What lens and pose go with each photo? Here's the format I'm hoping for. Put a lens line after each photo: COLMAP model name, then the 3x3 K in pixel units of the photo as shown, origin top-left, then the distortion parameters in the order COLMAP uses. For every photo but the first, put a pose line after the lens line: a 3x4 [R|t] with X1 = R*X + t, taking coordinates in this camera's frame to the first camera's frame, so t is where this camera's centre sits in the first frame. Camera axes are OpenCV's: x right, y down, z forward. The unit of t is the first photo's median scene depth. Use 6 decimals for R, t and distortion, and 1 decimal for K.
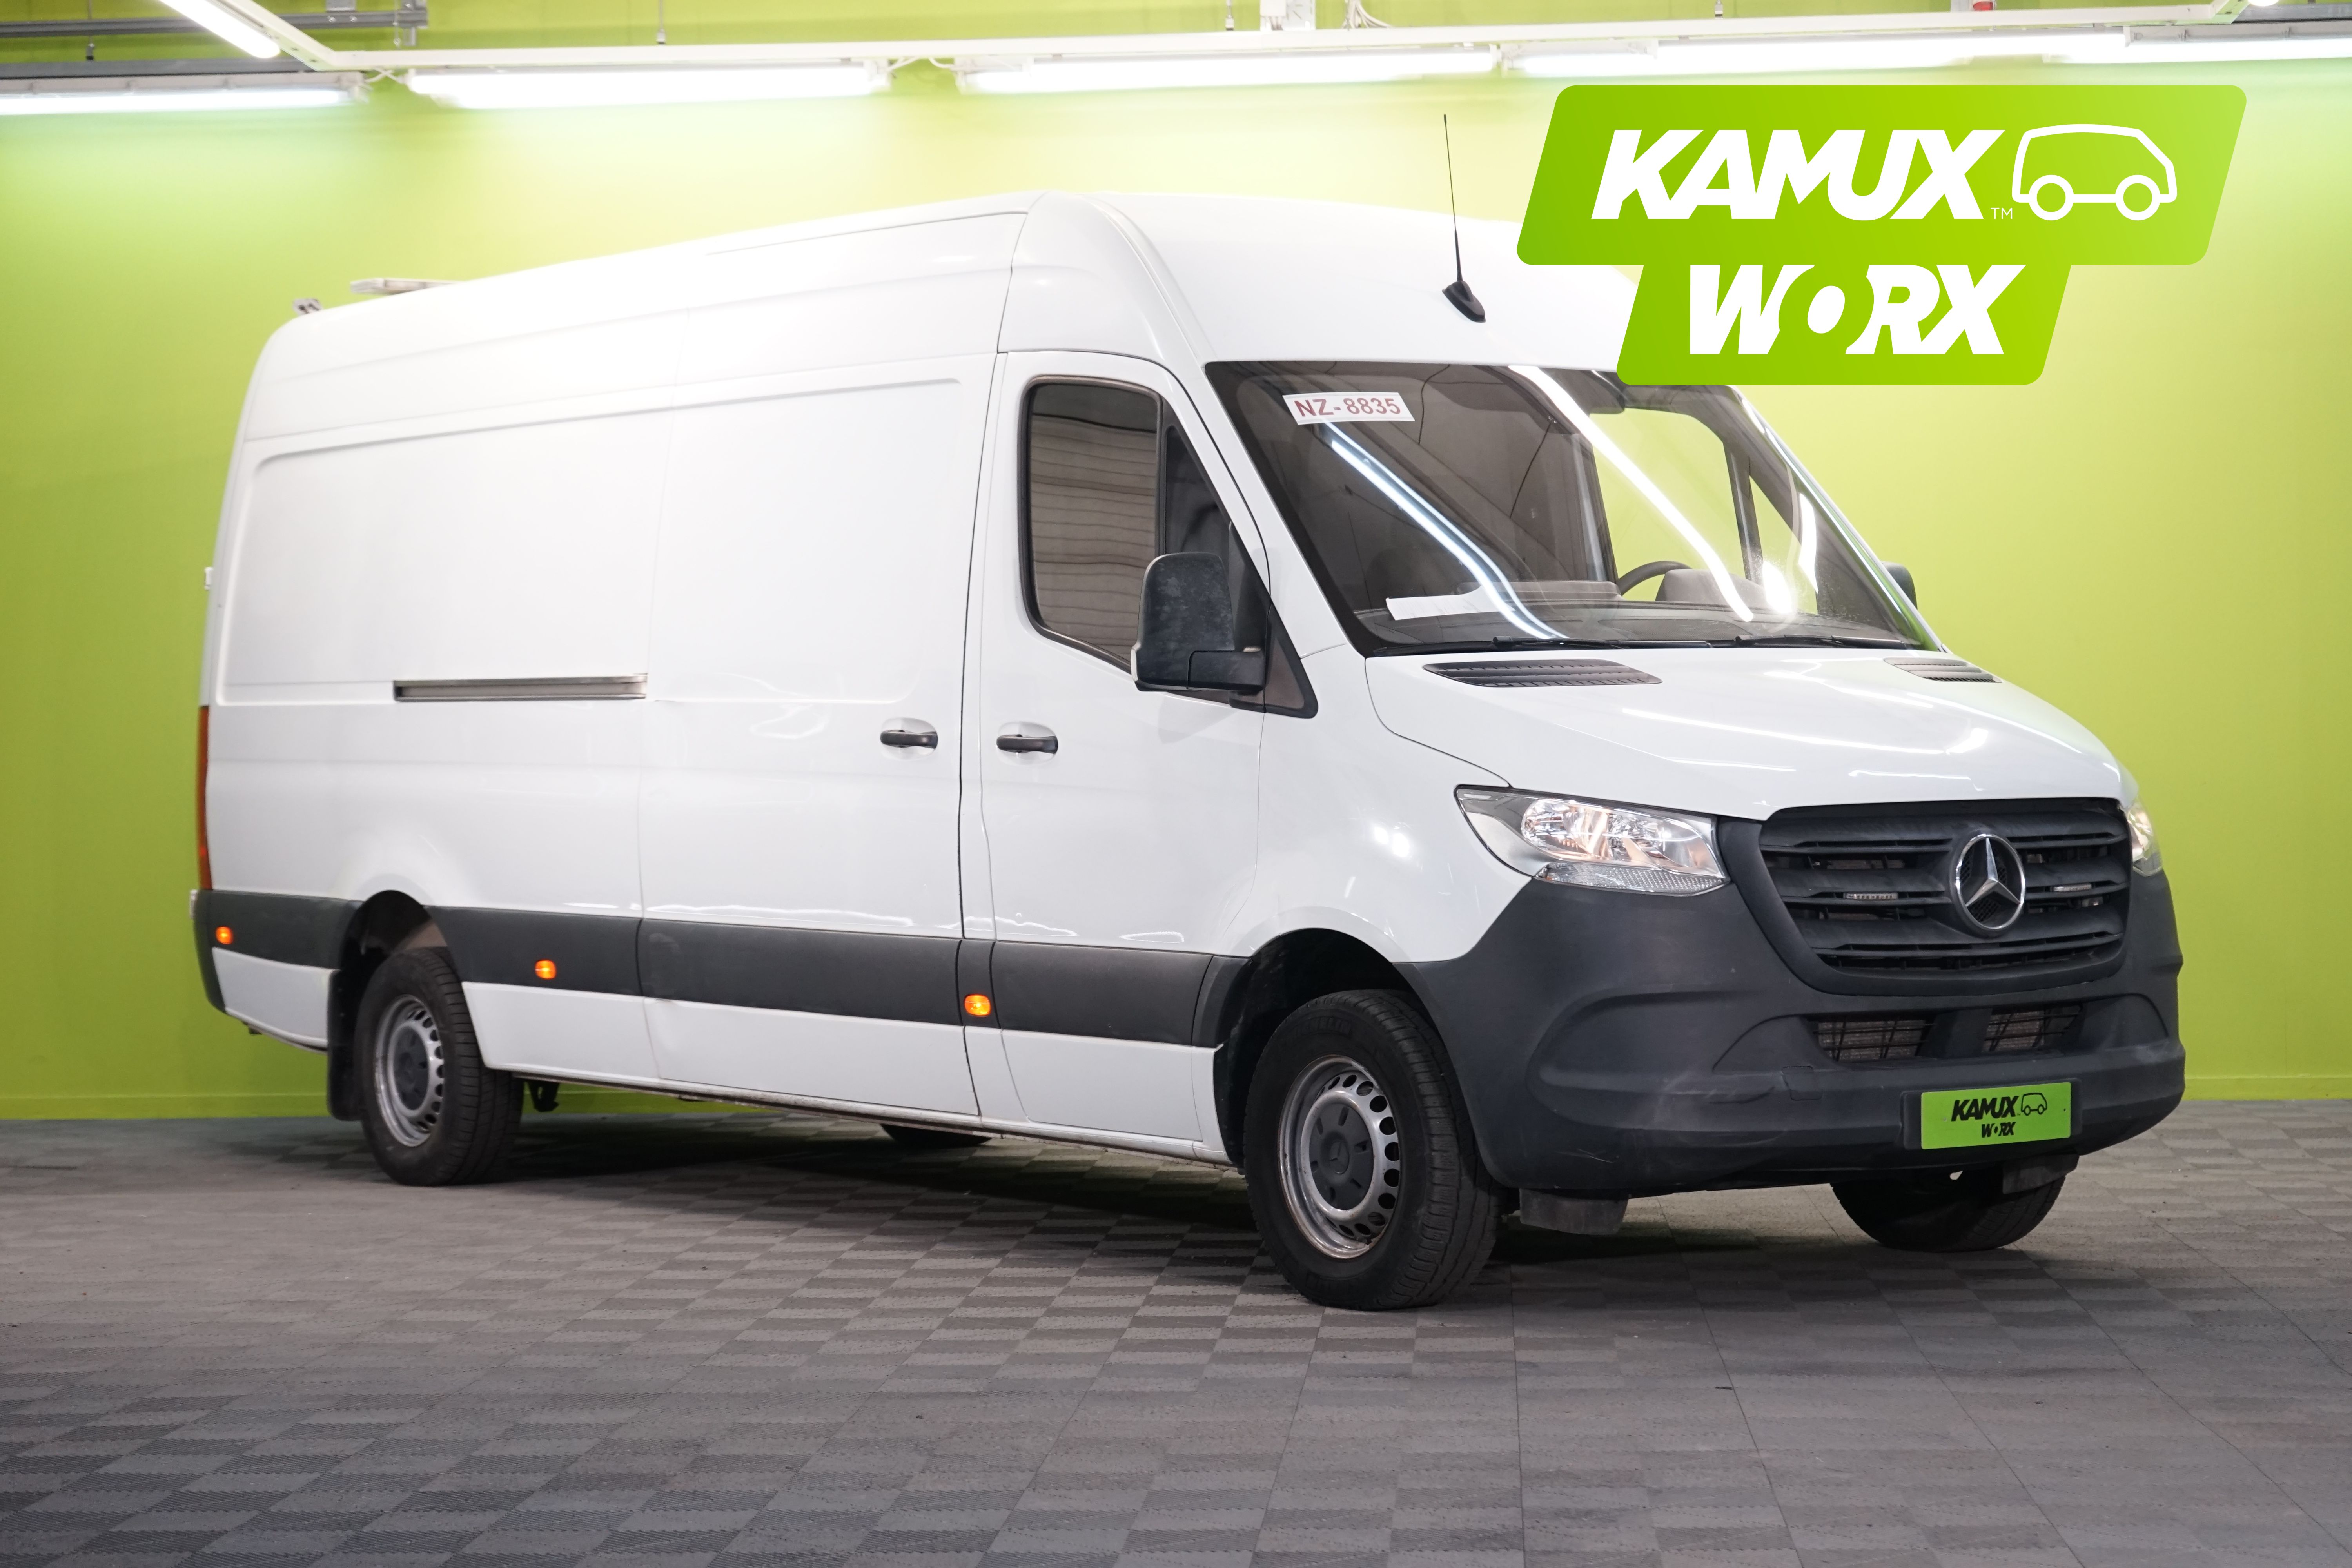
lens RADIAL K [[4667.1, 0, 1180.0], [0, 4667.1, 783.6], [0, 0, 1]] dist [-0.040849, 0.000000]
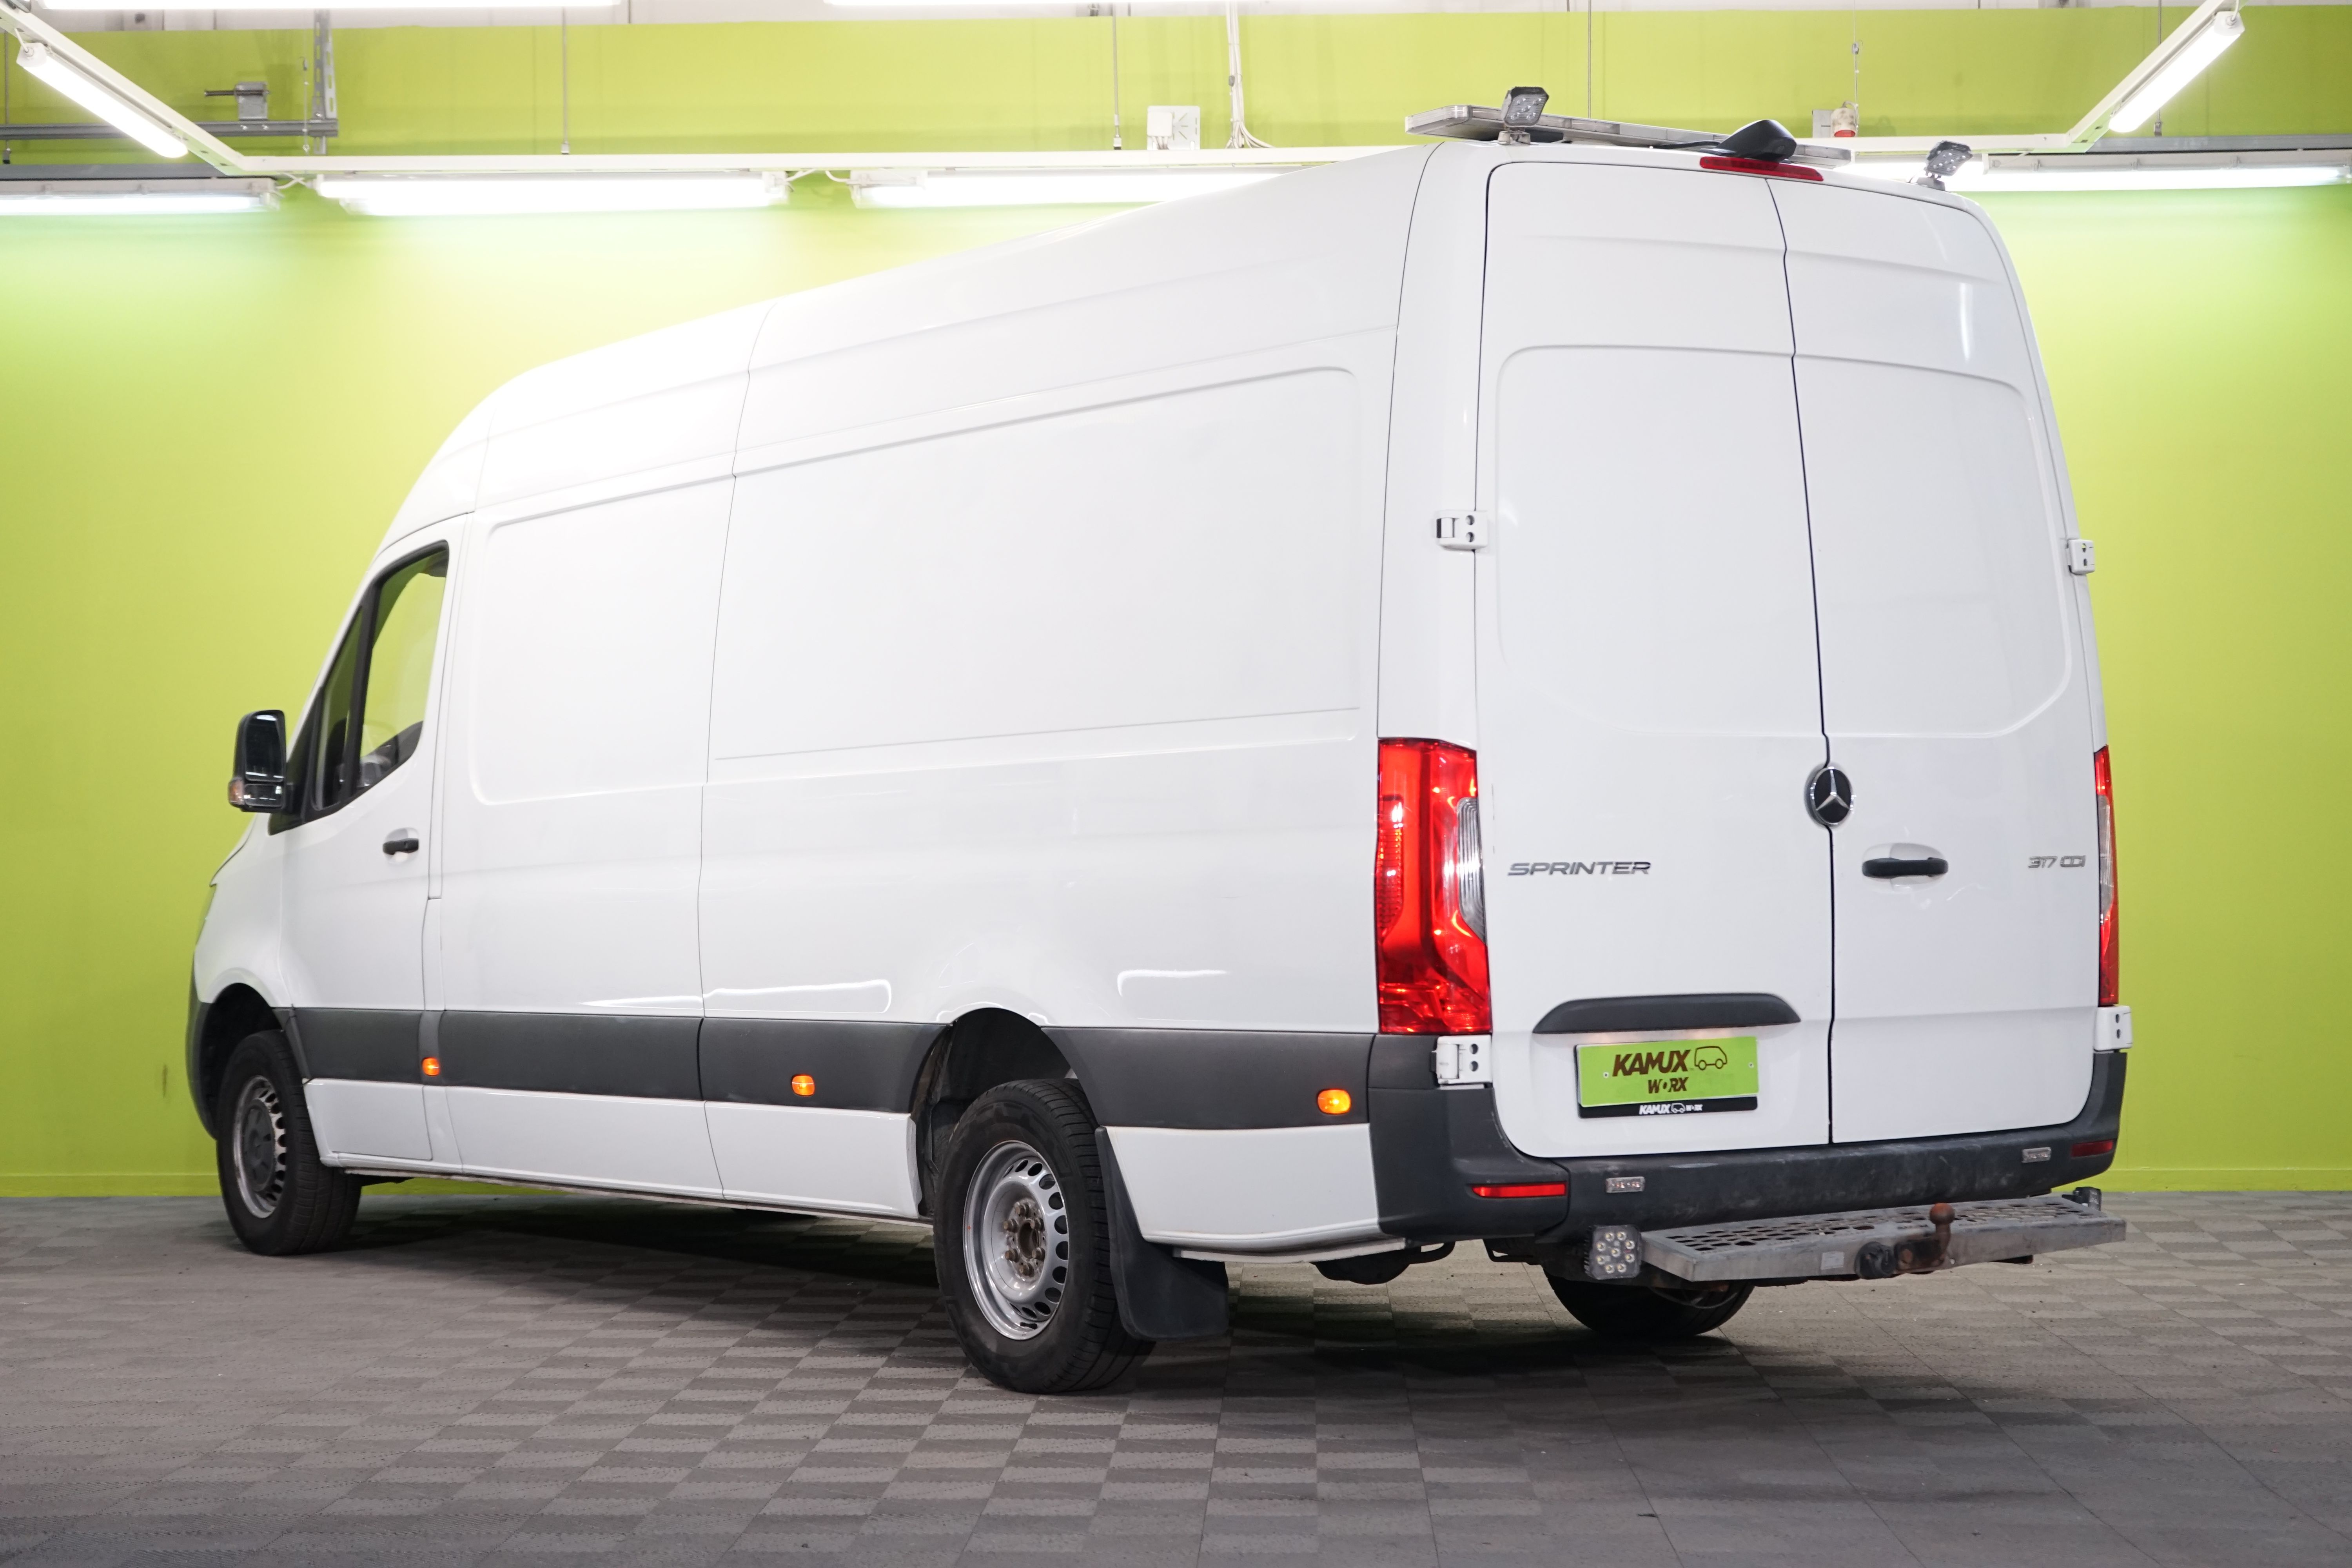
lens RADIAL K [[4241.9, 0, 1194.8], [0, 4241.9, 790.3], [0, 0, 1]] dist [-0.039049, 0.000000]
pose [[0.999332, 0.009422, 0.035314, -0.007060], [-0.008699, 0.999751, -0.020573, -0.000554], [-0.035499, 0.020252, 0.999164, 0.112121]]
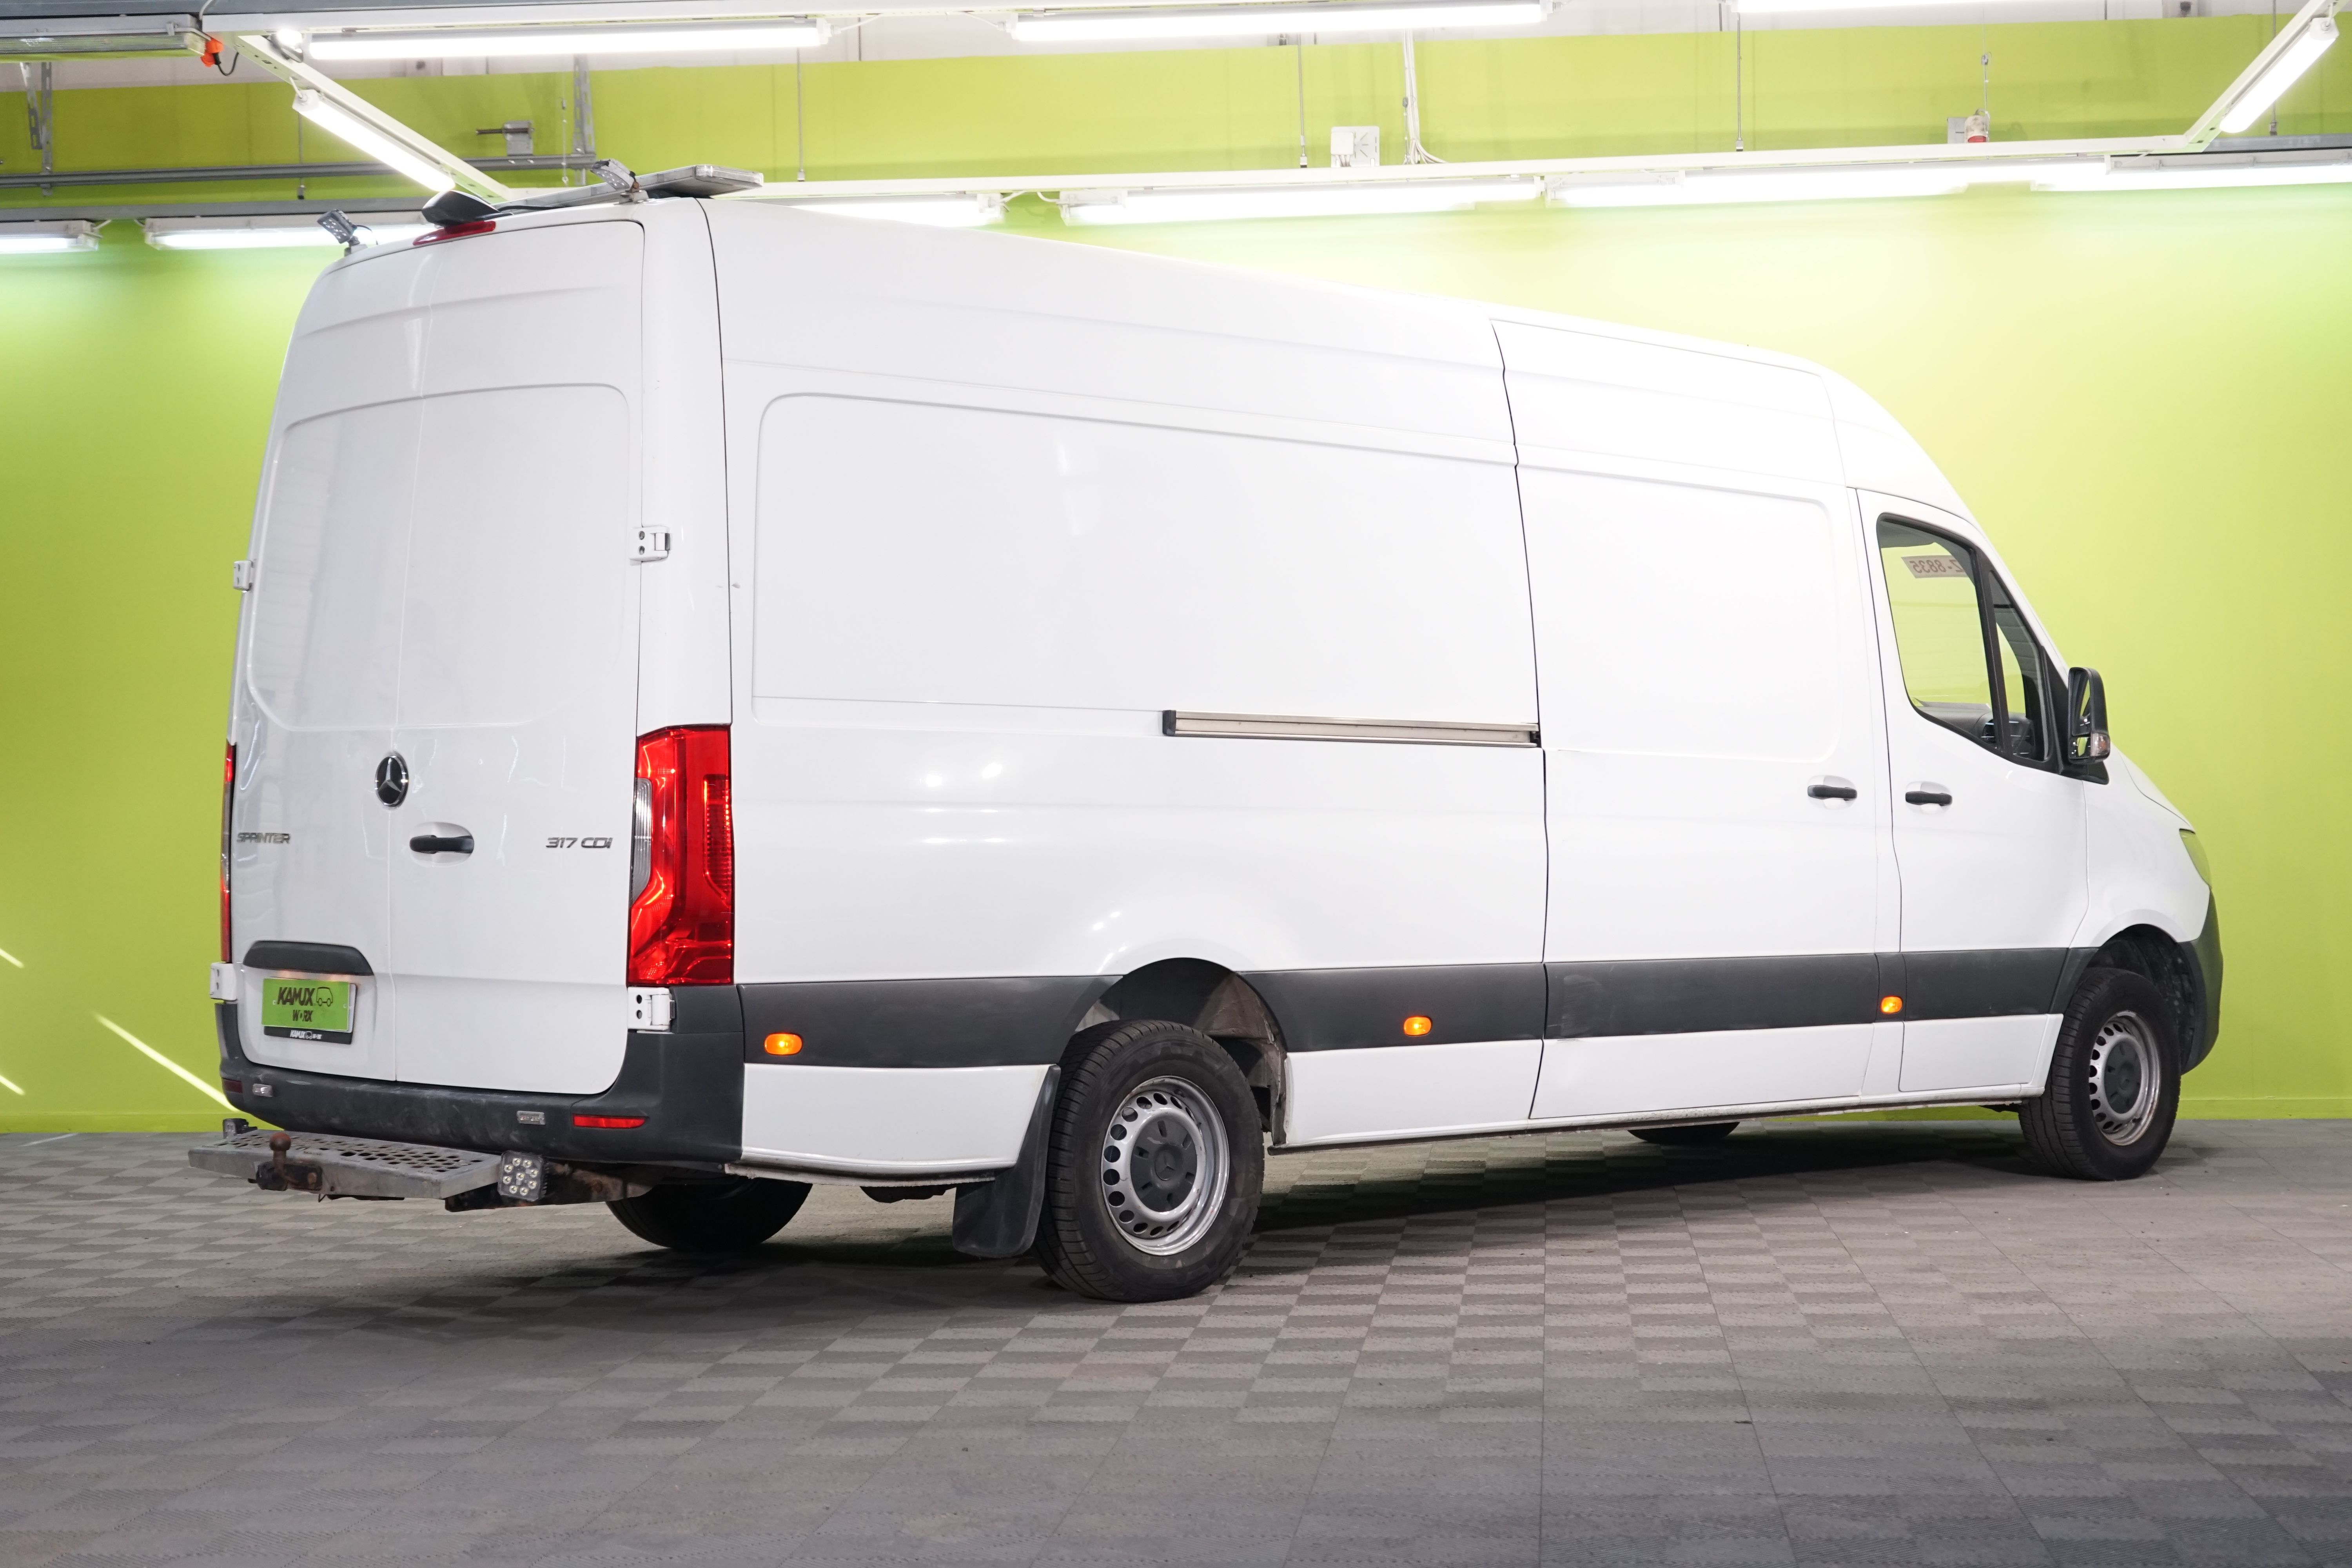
lens RADIAL K [[3892.9, 0, 1184.4], [0, 3892.9, 770.3], [0, 0, 1]] dist [-0.016492, 0.000000]
pose [[0.999603, -0.000817, -0.028164, 0.014480], [0.000354, 0.999865, -0.016447, -0.000854], [0.028174, 0.016430, 0.999468, 0.109563]]
